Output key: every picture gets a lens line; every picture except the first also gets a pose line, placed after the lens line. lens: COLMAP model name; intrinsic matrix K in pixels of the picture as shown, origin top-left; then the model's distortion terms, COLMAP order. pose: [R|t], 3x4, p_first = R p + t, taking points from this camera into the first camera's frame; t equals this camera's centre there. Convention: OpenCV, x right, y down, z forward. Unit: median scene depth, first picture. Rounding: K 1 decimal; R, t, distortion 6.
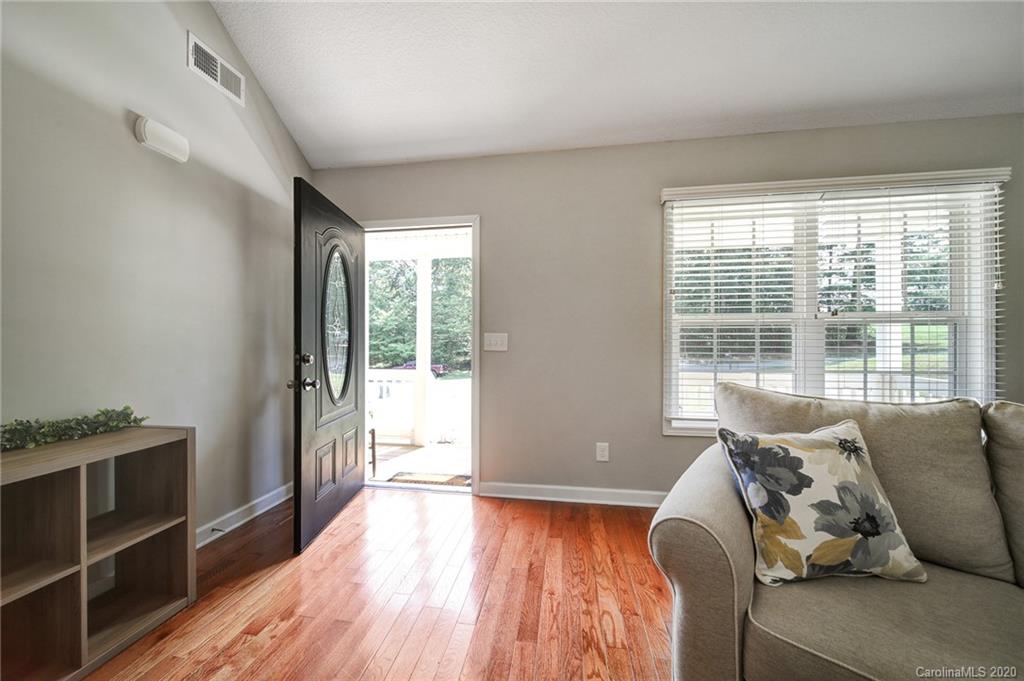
lens RADIAL K [[365.8, 0, 511.7], [0, 365.8, 339.0], [0, 0, 1]] dist [-0.001368, -0.000303]
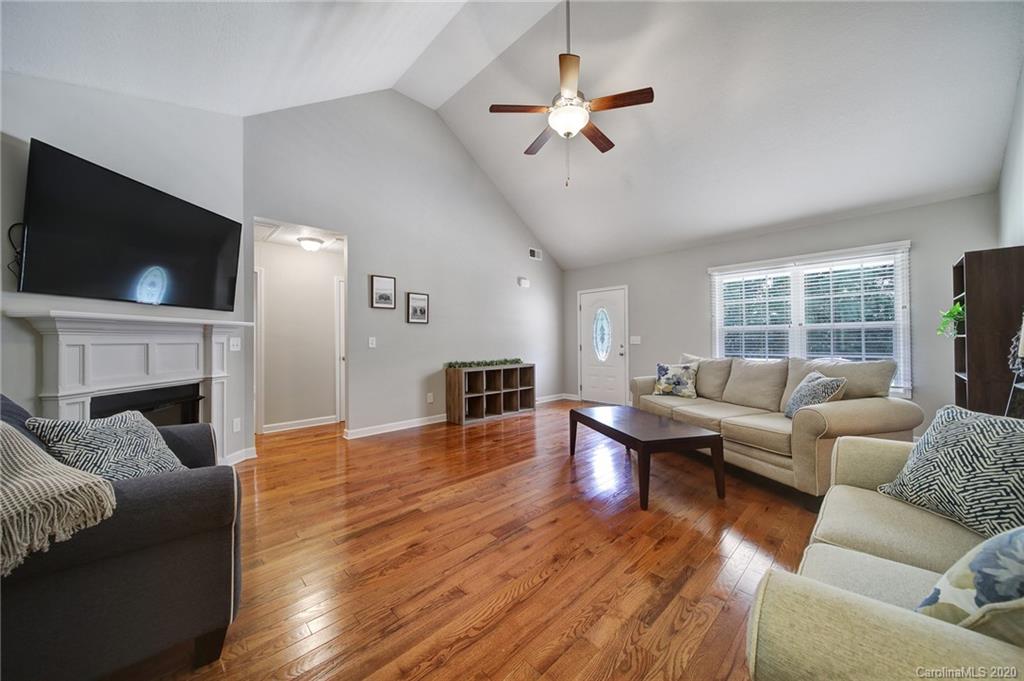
lens RADIAL K [[349.3, 0, 516.8], [0, 349.3, 337.7], [0, 0, 1]] dist [-0.000555, -0.000051]
pose [[0.807966, -0.002308, -0.589225, 1.231392], [-0.005067, 0.999928, -0.010865, 0.024799], [0.589208, 0.011764, 0.807896, -2.231491]]
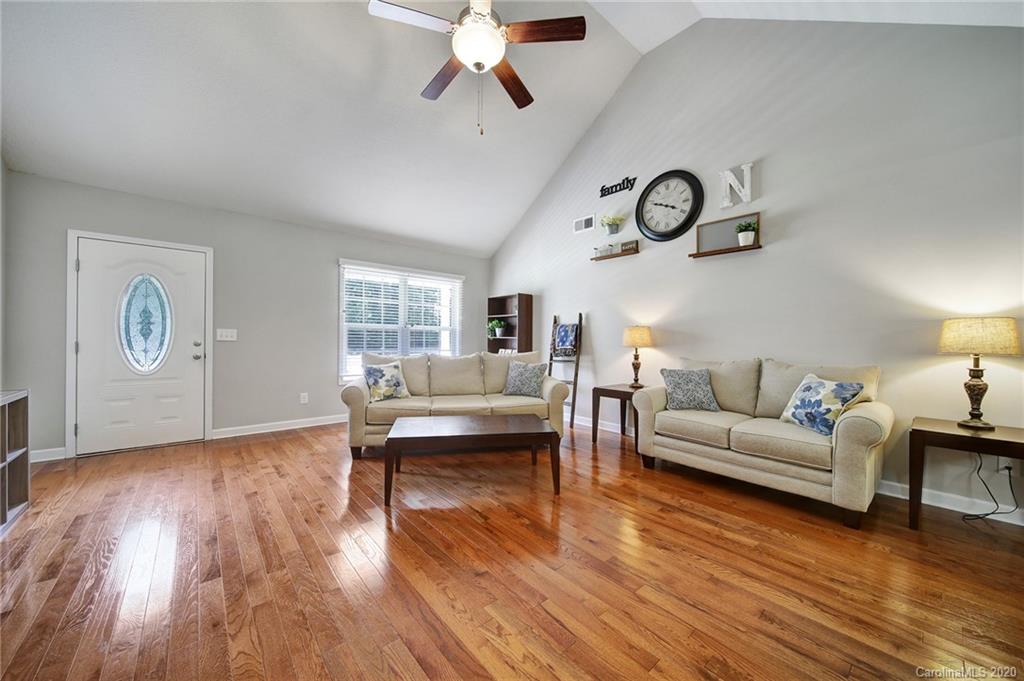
lens RADIAL K [[362.7, 0, 499.8], [0, 362.7, 340.5], [0, 0, 1]] dist [0.000185, -0.001902]
pose [[0.661084, 0.013937, 0.750182, -0.800036], [-0.012839, 0.999891, -0.007262, 0.038651], [-0.750202, -0.004831, 0.661191, -1.574380]]
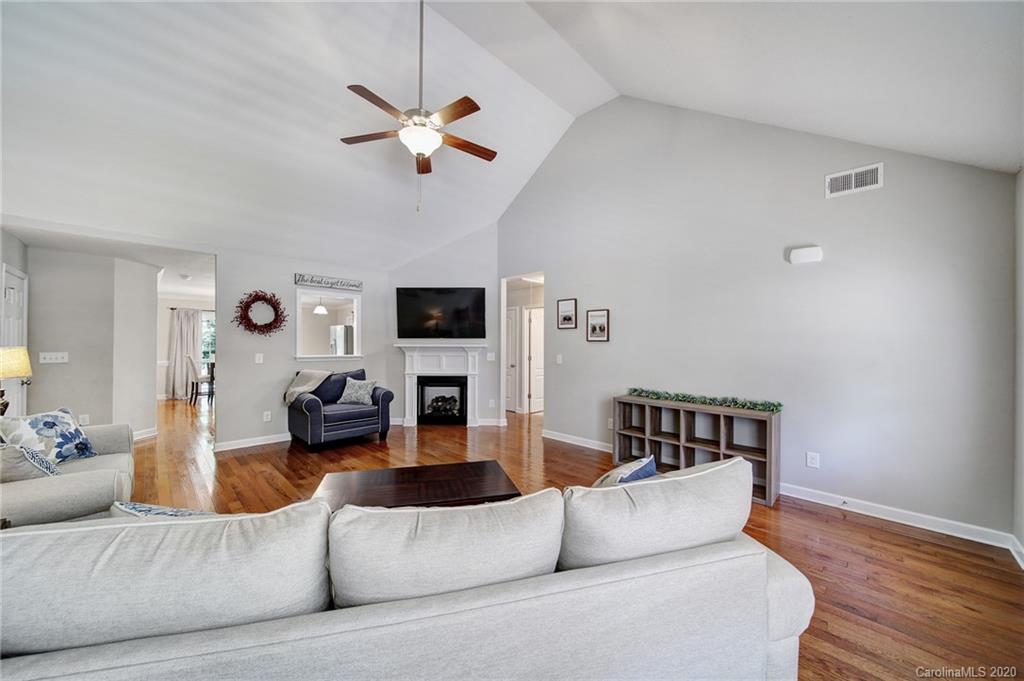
lens RADIAL K [[365.8, 0, 511.7], [0, 365.8, 339.0], [0, 0, 1]] dist [-0.001368, -0.000303]
pose [[-0.578950, -0.003942, -0.815353, 1.635253], [-0.009690, 0.999951, 0.002047, -0.160974], [0.815305, 0.009086, -0.578960, 1.098608]]
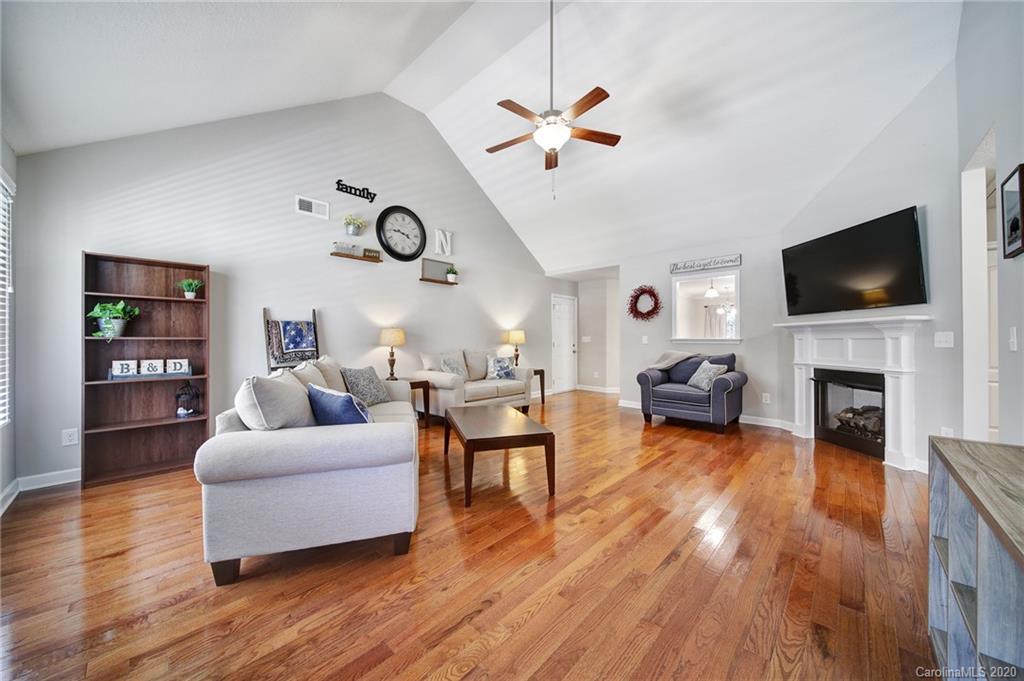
lens RADIAL K [[365.8, 0, 511.7], [0, 365.8, 339.0], [0, 0, 1]] dist [-0.001368, -0.000303]
pose [[-0.824023, 0.012358, 0.566421, -0.755978], [0.013763, 0.999904, -0.001794, 0.015709], [-0.566389, 0.006317, -0.824114, 1.540767]]
